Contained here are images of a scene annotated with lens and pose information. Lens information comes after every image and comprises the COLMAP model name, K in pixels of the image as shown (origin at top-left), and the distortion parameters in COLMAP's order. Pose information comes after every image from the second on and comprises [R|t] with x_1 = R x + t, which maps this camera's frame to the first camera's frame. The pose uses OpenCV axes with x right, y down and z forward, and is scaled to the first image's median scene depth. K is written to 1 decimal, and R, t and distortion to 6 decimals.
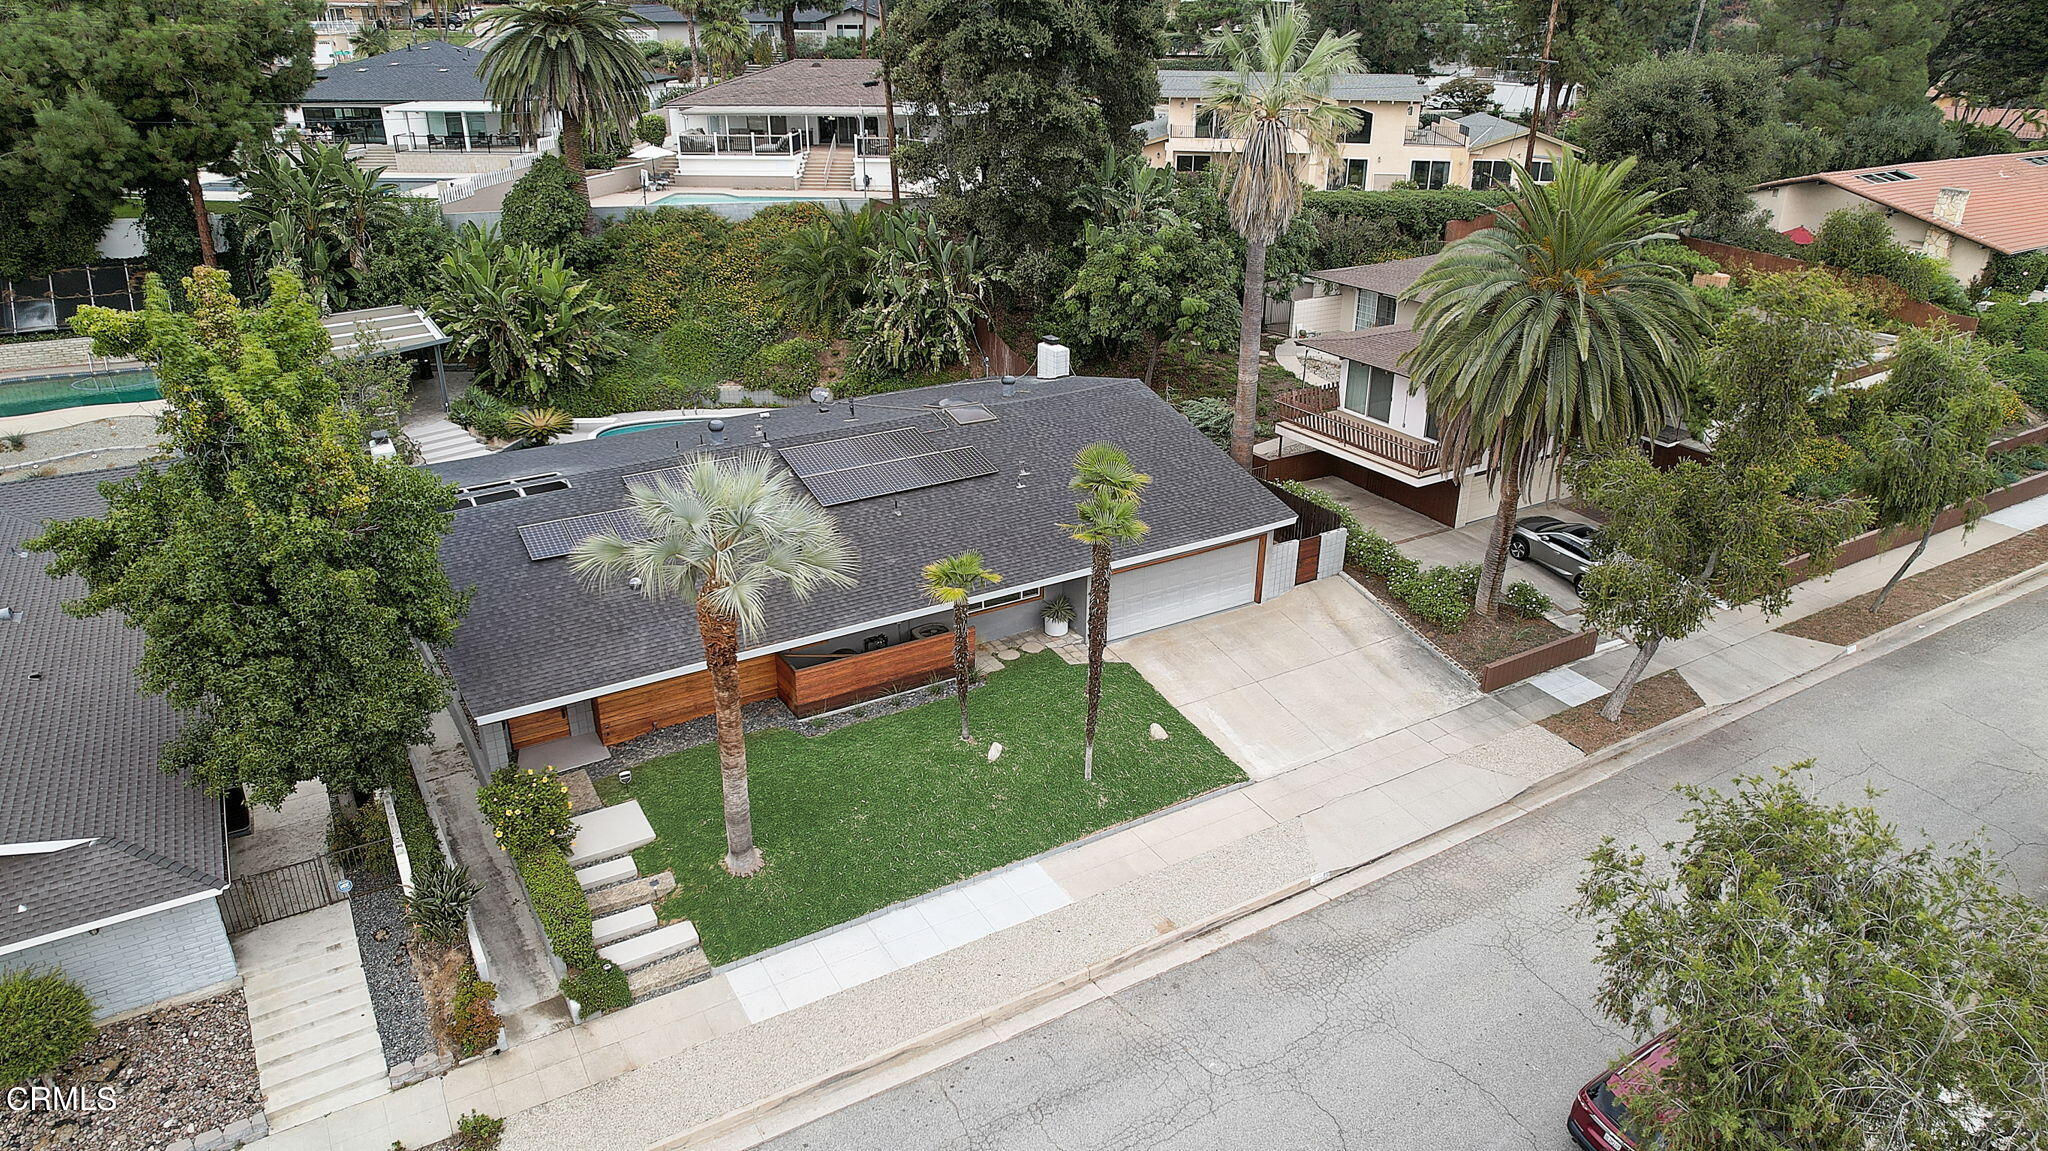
lens RADIAL K [[1307.4, 0, 1039.5], [0, 1307.4, 578.2], [0, 0, 1]] dist [-0.061542, 0.042026]
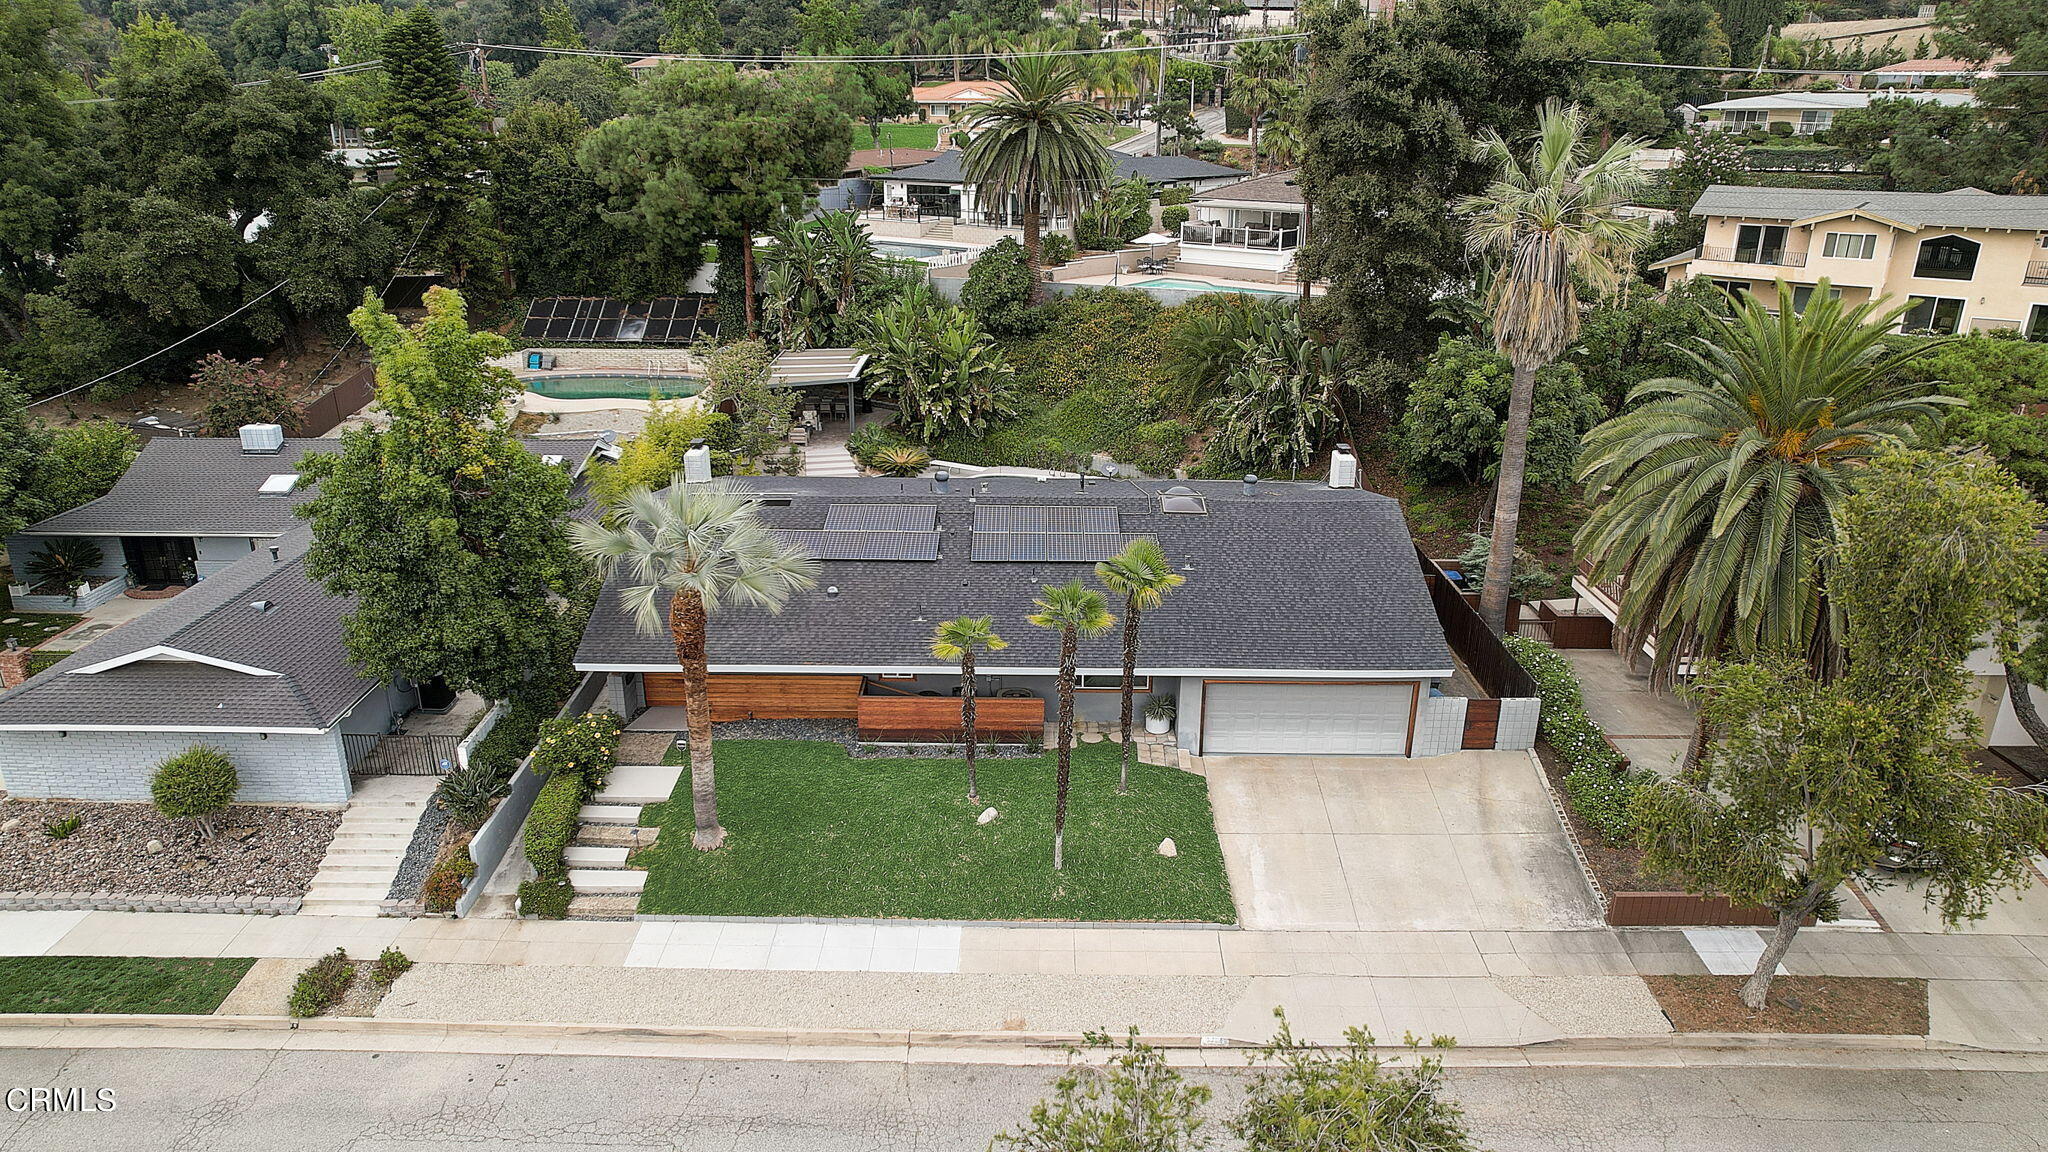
lens RADIAL K [[1307.4, 0, 1032.3], [0, 1307.4, 577.3], [0, 0, 1]] dist [-0.061542, 0.042026]
pose [[0.849639, 0.179063, -0.496034, 0.361358], [-0.214207, 0.976683, -0.014336, -0.032575], [0.481901, 0.118434, 0.868185, 0.084647]]
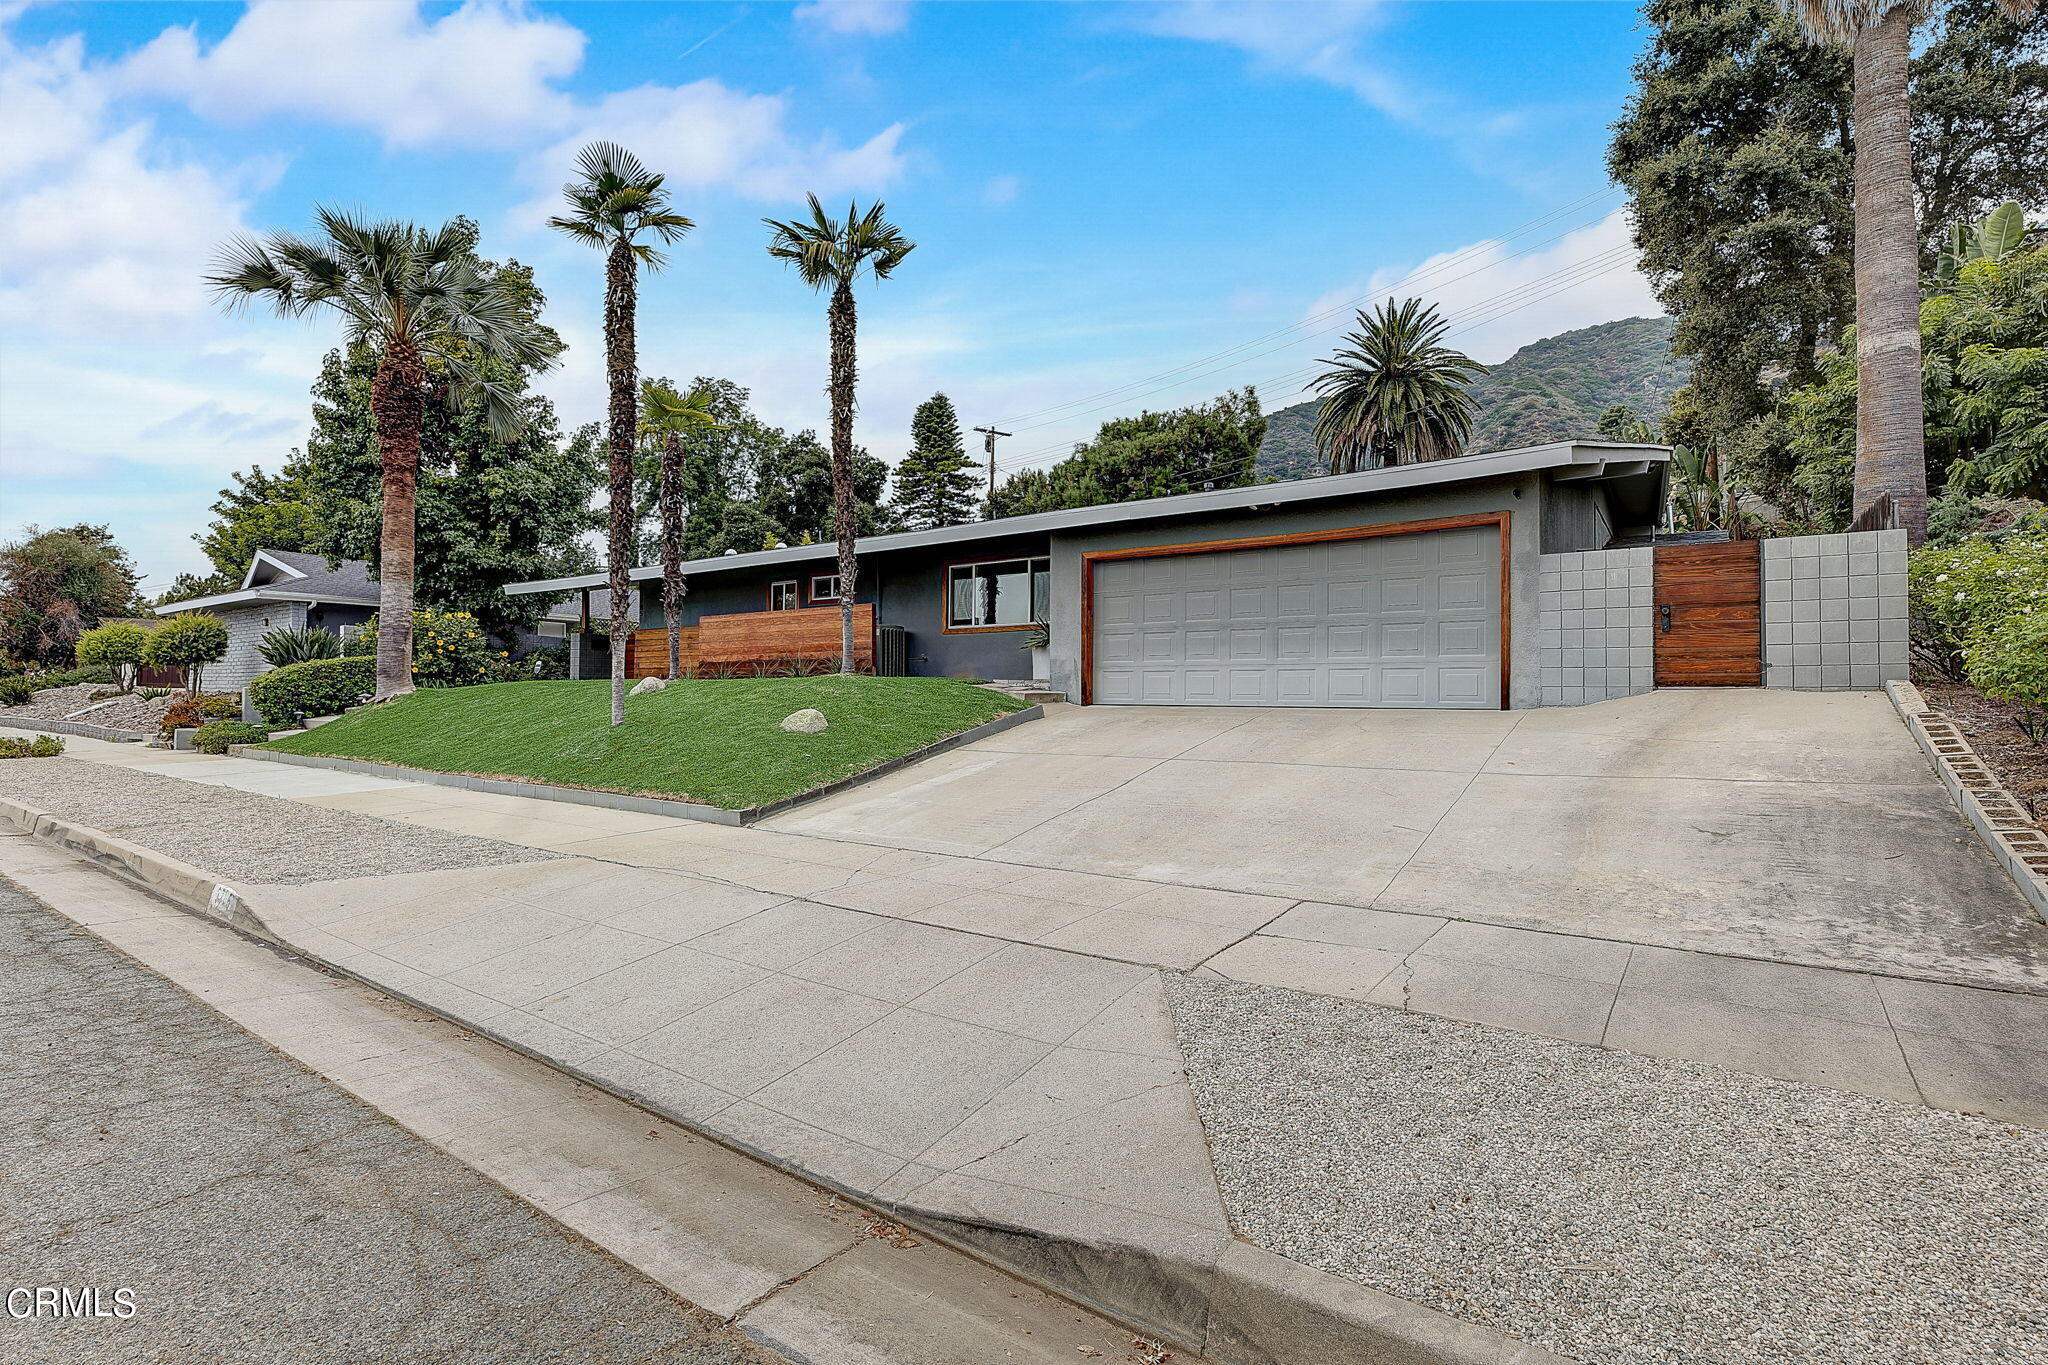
lens RADIAL K [[945.3, 0, 1027.2], [0, 945.3, 672.8], [0, 0, 1]] dist [0.001122, 0.001445]
pose [[0.388222, -0.033066, -0.920973, 0.358316], [-0.375680, 0.906870, -0.190922, 0.110906], [0.841515, 0.420111, 0.339644, 0.769476]]
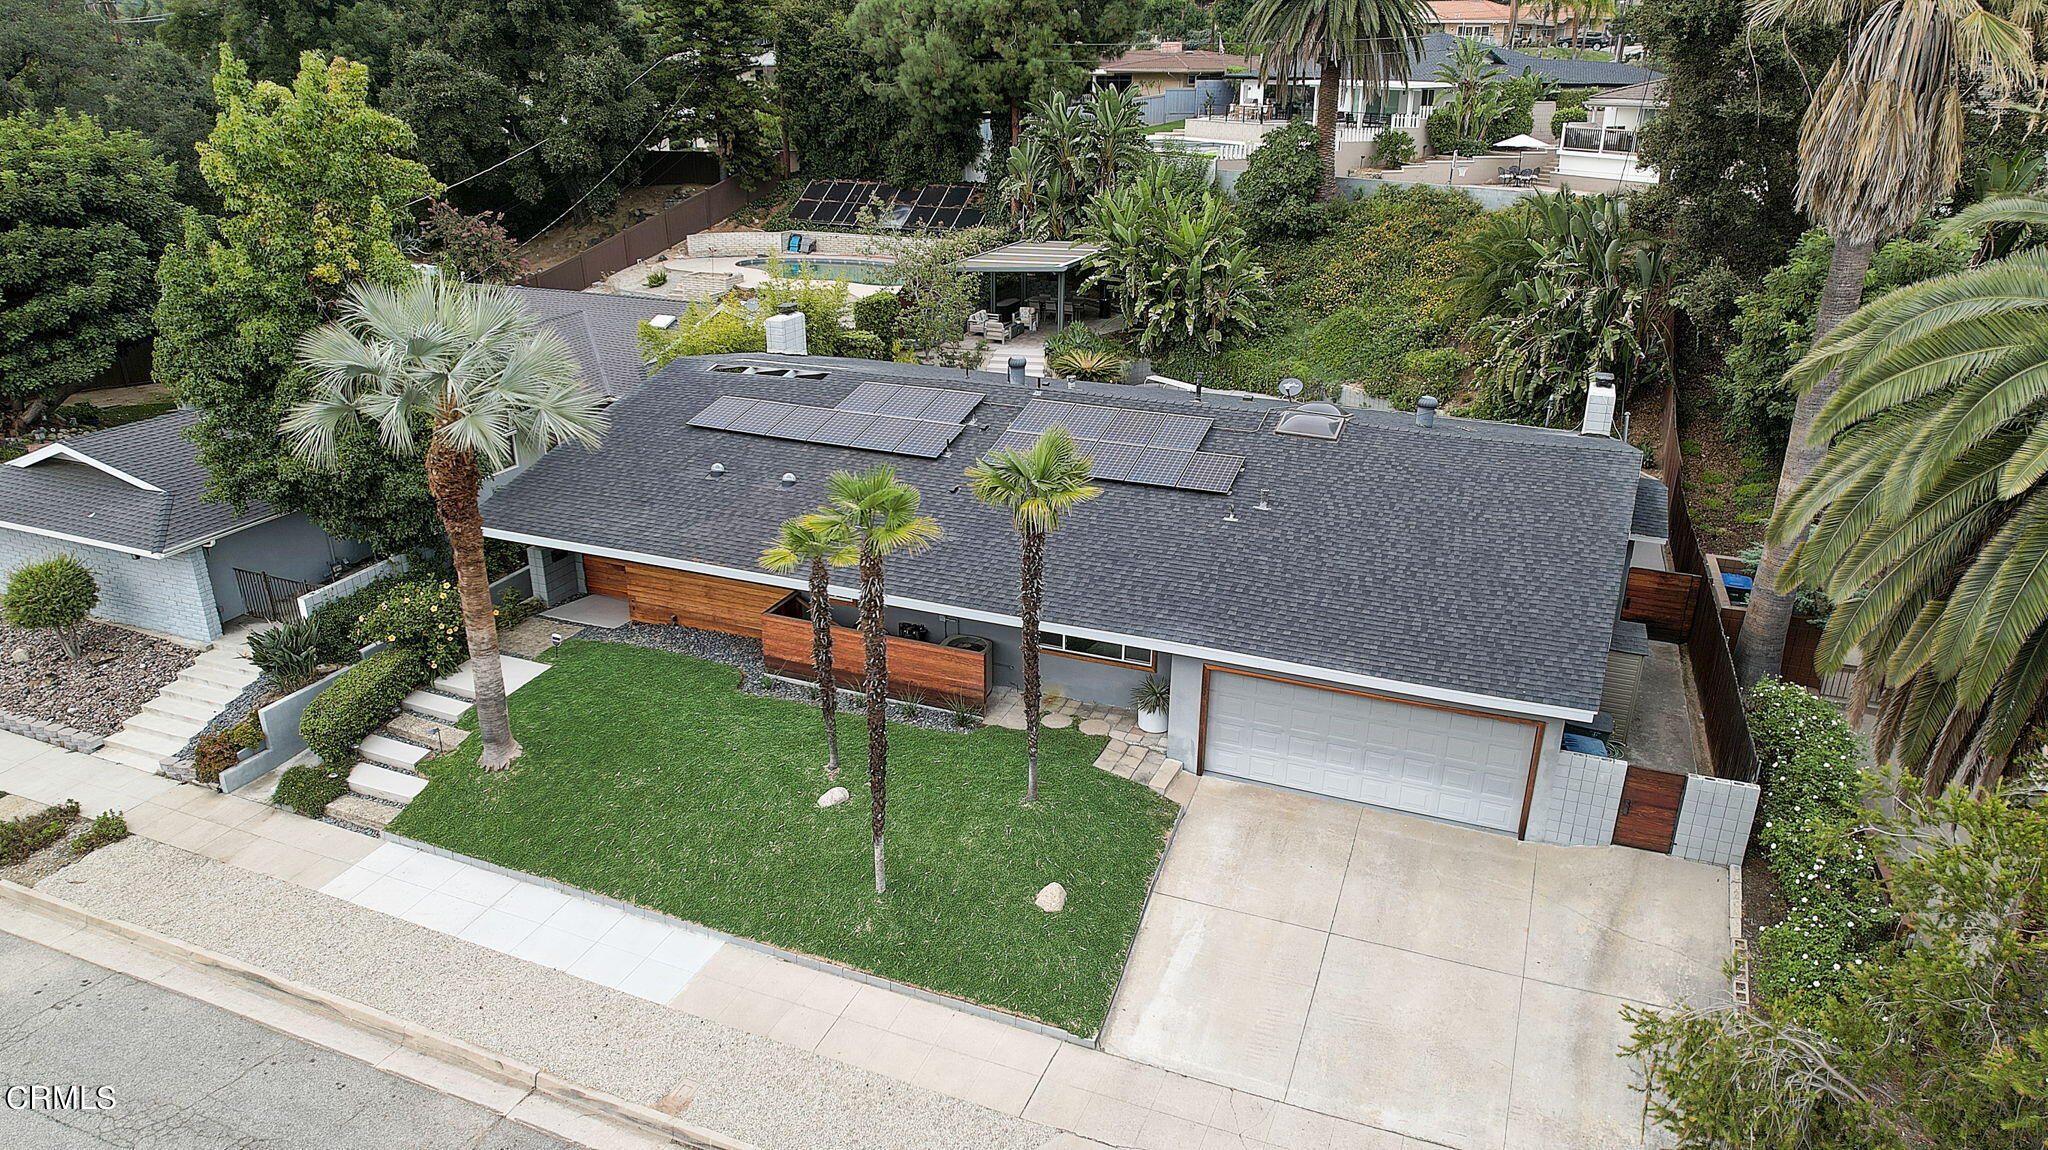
lens RADIAL K [[1307.4, 0, 1029.7], [0, 1307.4, 575.4], [0, 0, 1]] dist [-0.061542, 0.042026]
pose [[0.594854, 0.292889, -0.748575, 0.417542], [-0.328706, 0.938467, 0.105982, -0.075249], [0.733554, 0.183017, 0.654526, 0.448629]]
